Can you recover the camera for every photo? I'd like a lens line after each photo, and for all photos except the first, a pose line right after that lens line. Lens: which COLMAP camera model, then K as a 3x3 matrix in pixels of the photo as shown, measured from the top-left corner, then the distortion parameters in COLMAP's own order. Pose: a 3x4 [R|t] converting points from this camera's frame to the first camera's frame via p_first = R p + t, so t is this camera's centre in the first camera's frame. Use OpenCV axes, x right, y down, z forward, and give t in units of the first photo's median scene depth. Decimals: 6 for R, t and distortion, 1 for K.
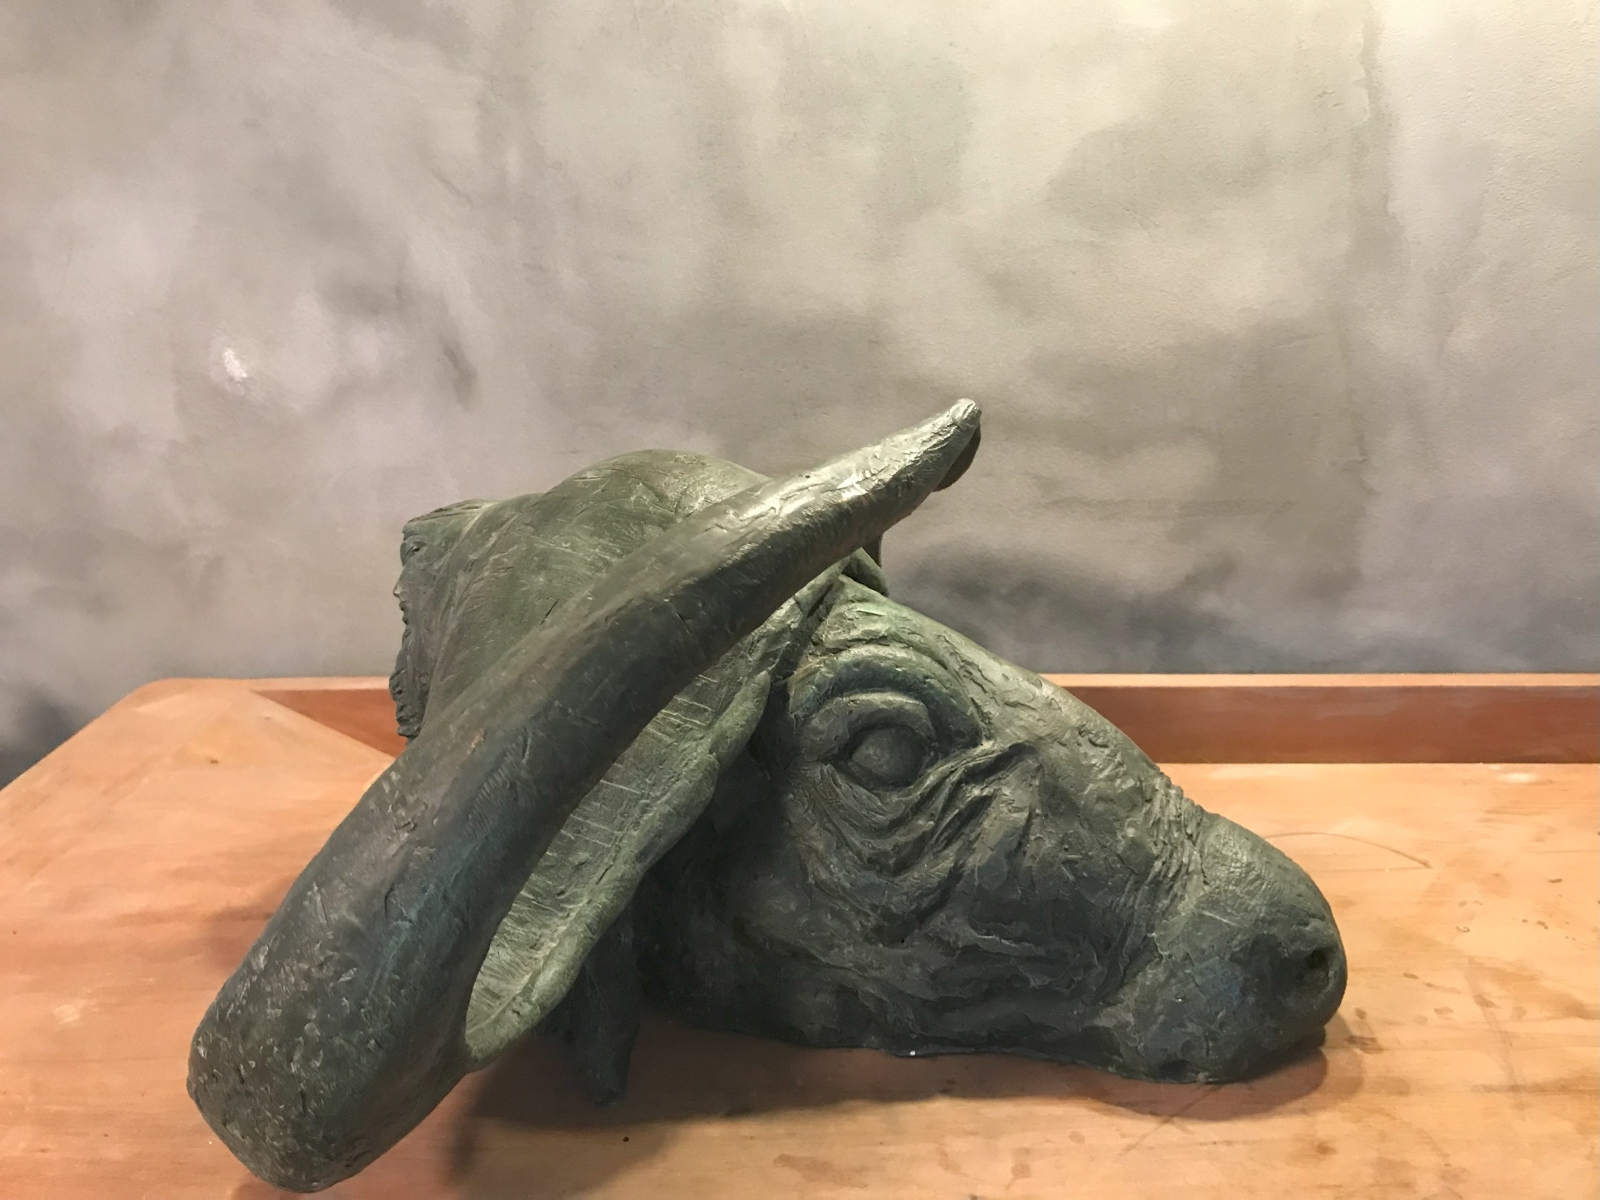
lens RADIAL K [[1324.4, 0, 785.4], [0, 1324.4, 576.0], [0, 0, 1]] dist [0.000123, 0.011862]
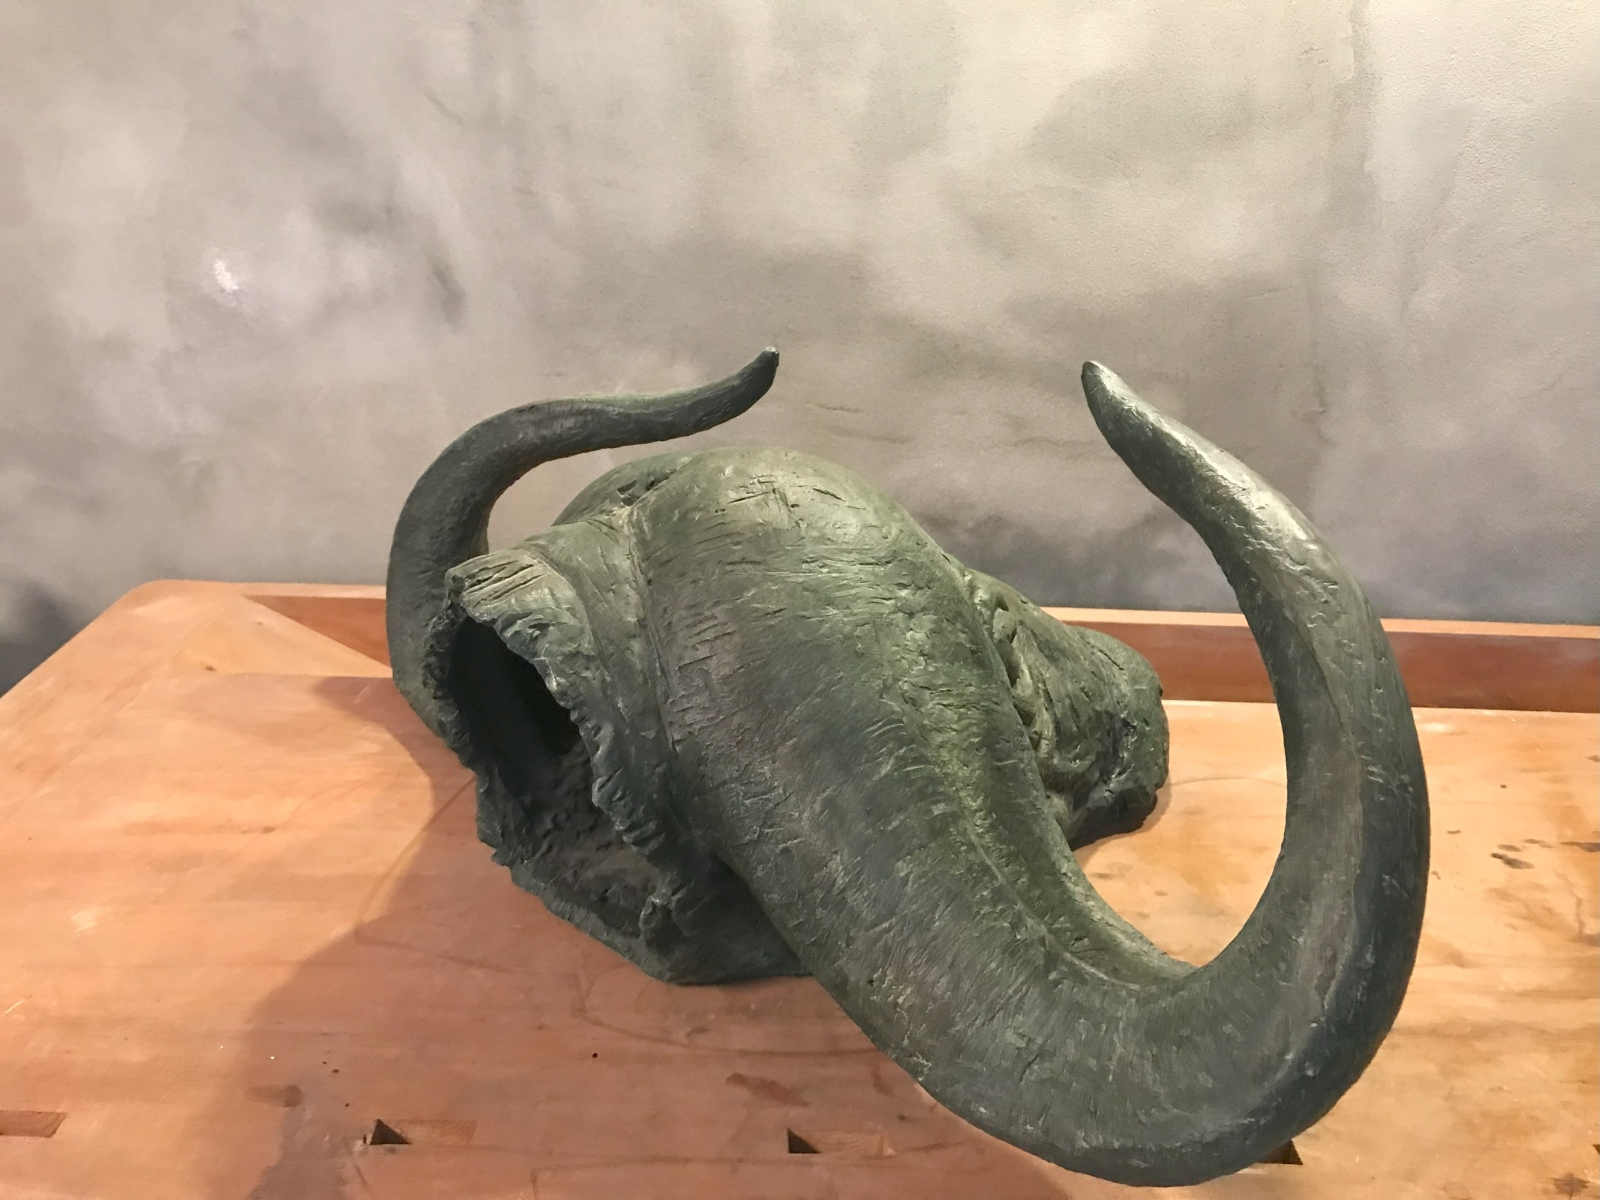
lens RADIAL K [[1324.4, 0, 790.2], [0, 1324.4, 573.6], [0, 0, 1]] dist [0.000123, 0.011862]
pose [[0.999124, 0.036282, 0.020843, 0.003196], [-0.038237, 0.993980, 0.102674, -0.054773], [-0.016993, -0.103381, 0.994497, -0.039647]]
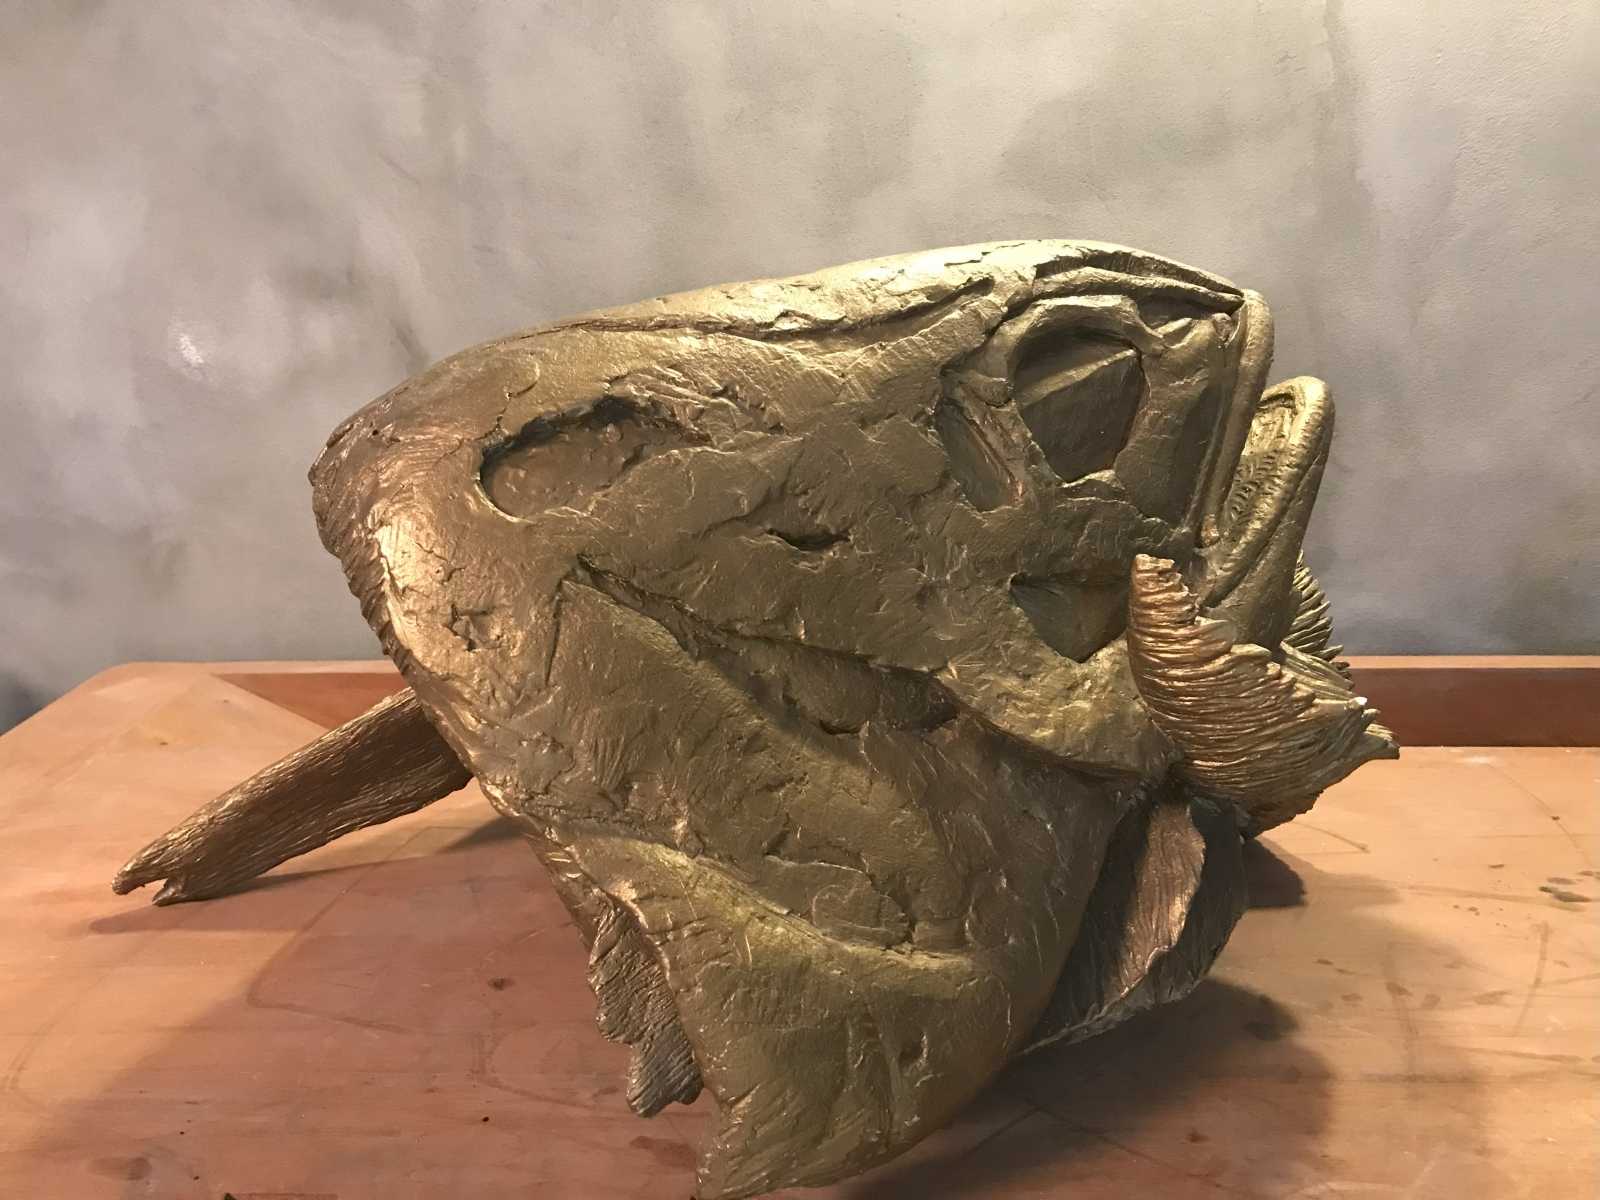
lens RADIAL K [[1324.4, 0, 792.1], [0, 1324.4, 574.1], [0, 0, 1]] dist [0.000123, 0.011862]
pose [[0.999155, -0.004473, -0.040848, 0.081793], [0.004681, 0.999977, 0.004998, 0.007565], [0.040824, -0.005185, 0.999153, 0.012489]]
